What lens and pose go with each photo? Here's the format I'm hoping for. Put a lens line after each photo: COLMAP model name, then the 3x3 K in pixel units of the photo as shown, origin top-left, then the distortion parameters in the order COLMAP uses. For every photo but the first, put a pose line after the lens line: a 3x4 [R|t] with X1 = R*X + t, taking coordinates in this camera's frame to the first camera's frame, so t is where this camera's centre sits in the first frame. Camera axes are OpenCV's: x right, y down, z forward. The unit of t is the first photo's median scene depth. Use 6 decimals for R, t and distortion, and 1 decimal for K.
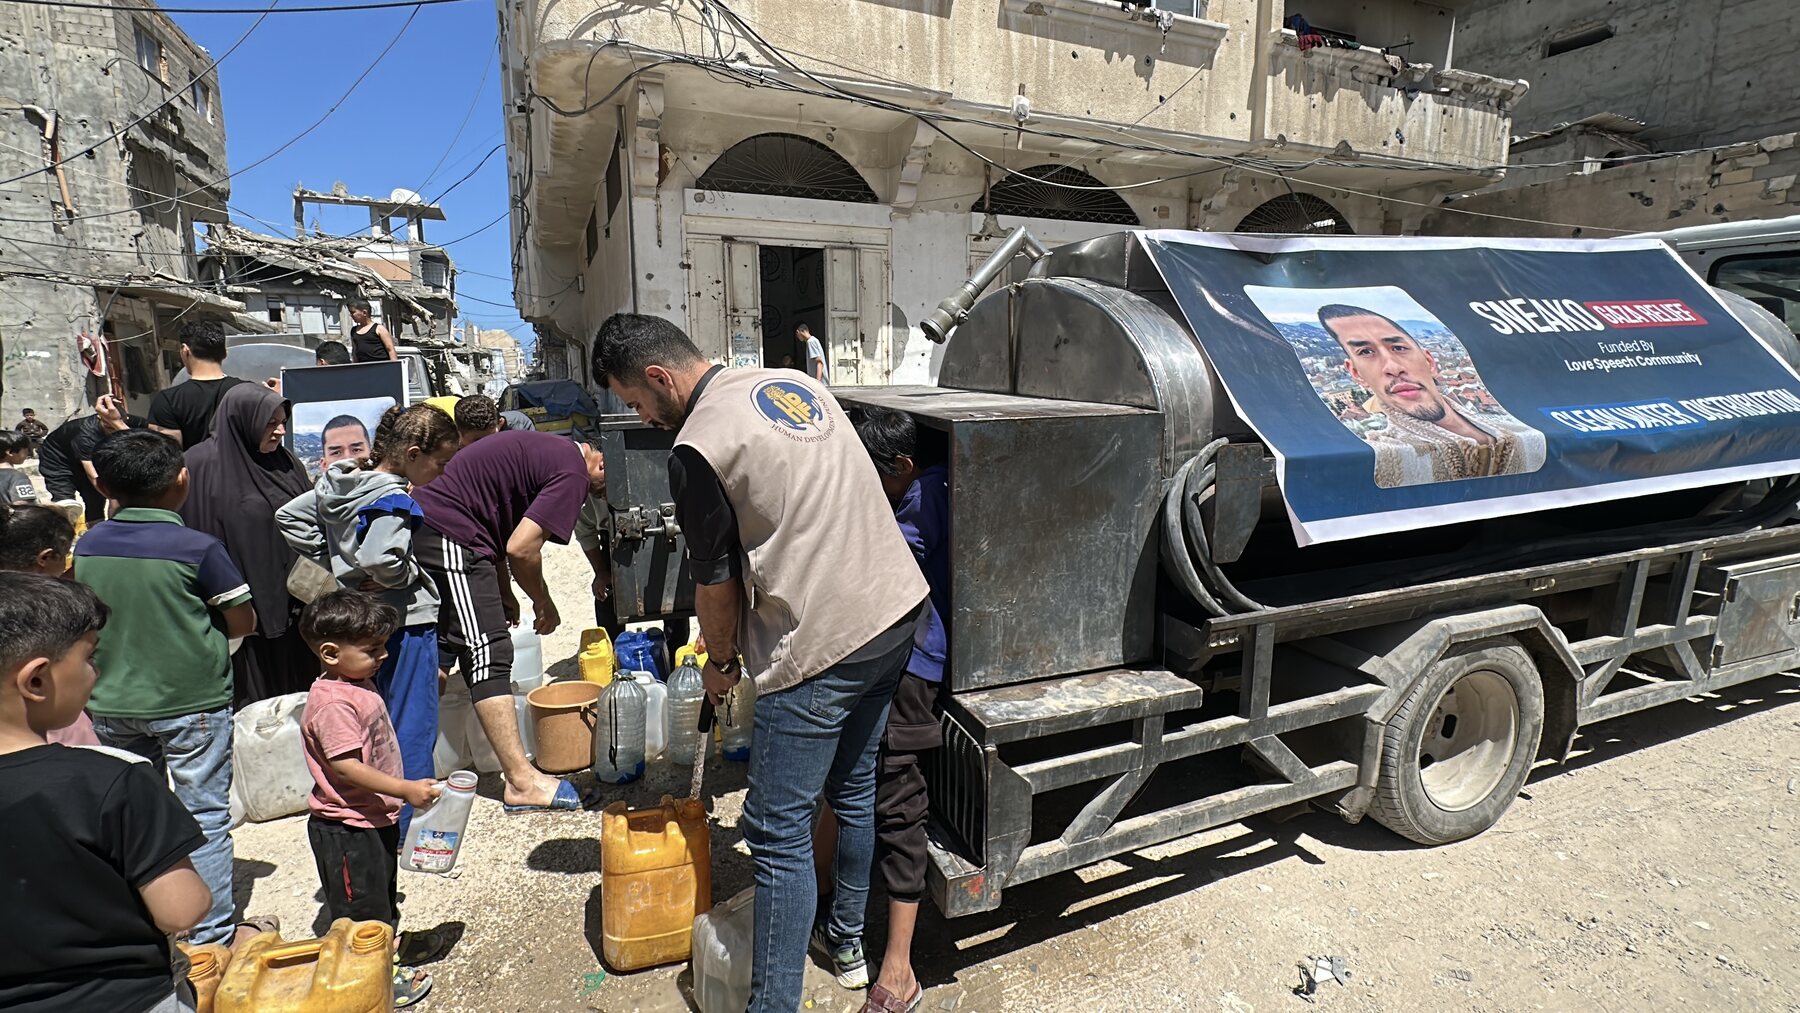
lens RADIAL K [[825.9, 0, 899.2], [0, 825.9, 506.2], [0, 0, 1]] dist [-0.000687, -0.000130]
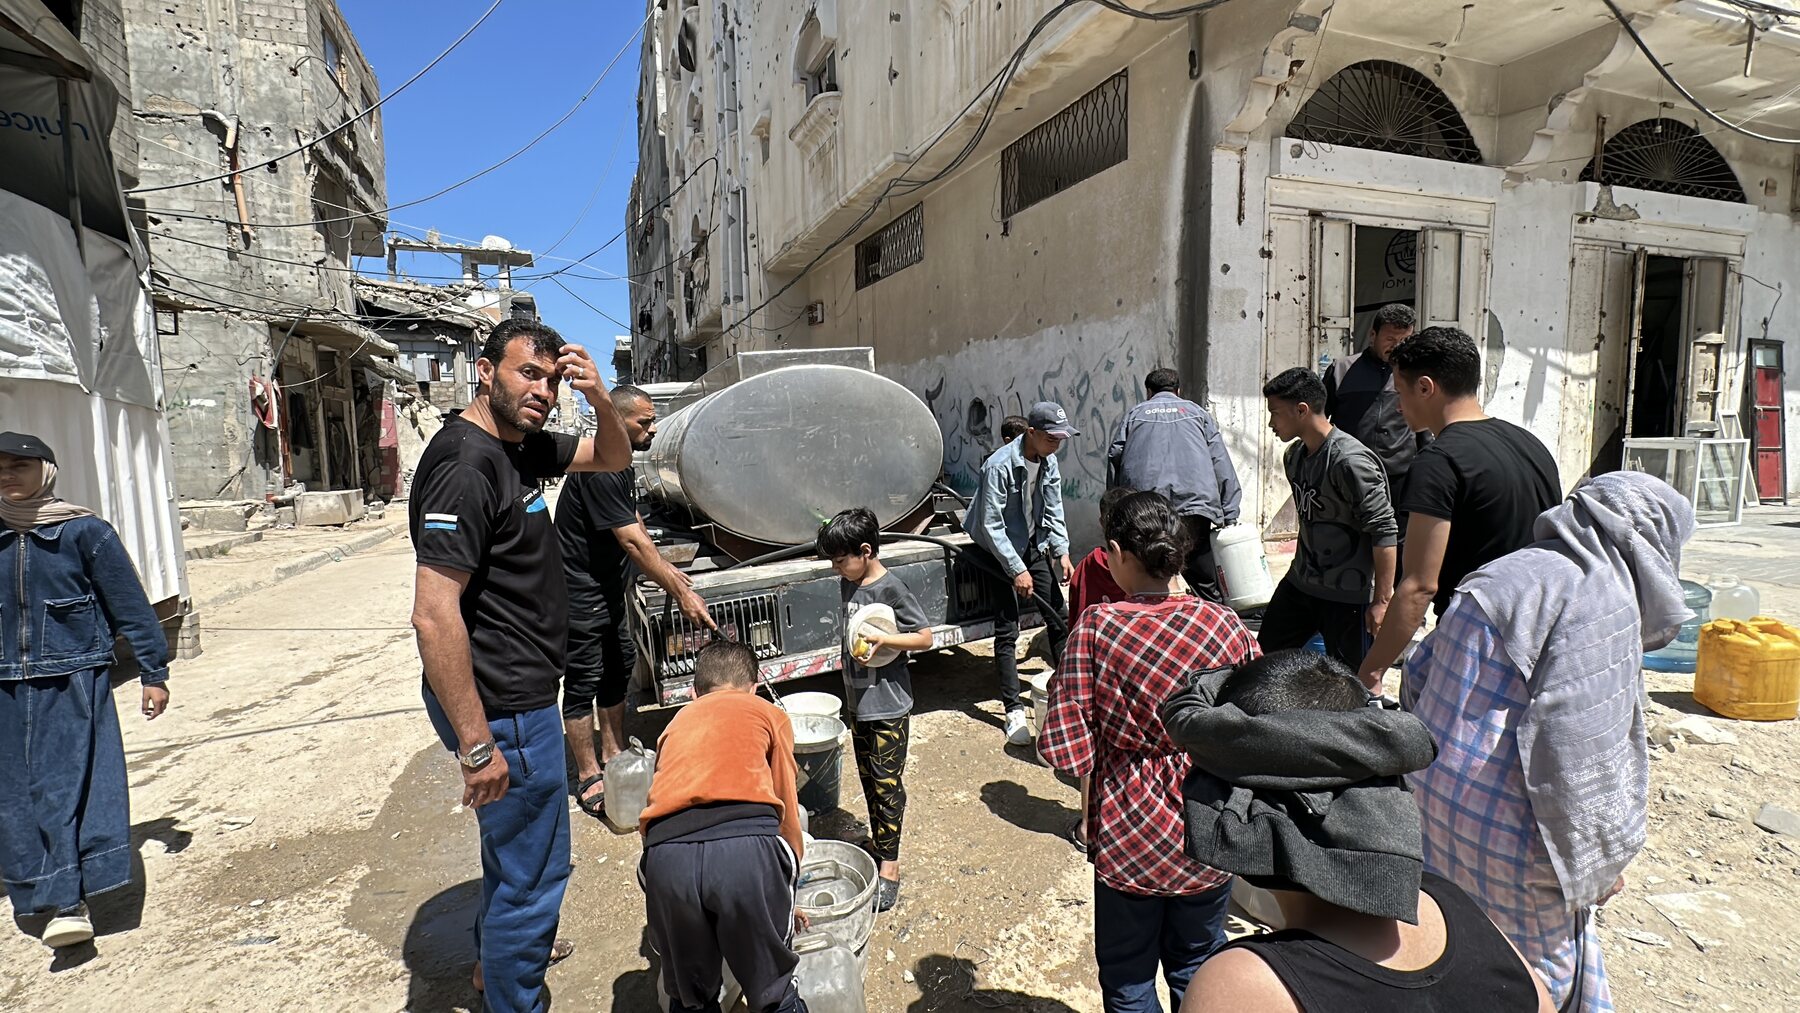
lens RADIAL K [[825.9, 0, 898.6], [0, 825.9, 506.8], [0, 0, 1]] dist [-0.000687, -0.000130]
pose [[0.999393, -0.007451, -0.034023, -0.507905], [0.005638, 0.998574, -0.053079, -0.050102], [0.034370, 0.052855, 0.998011, 0.318341]]
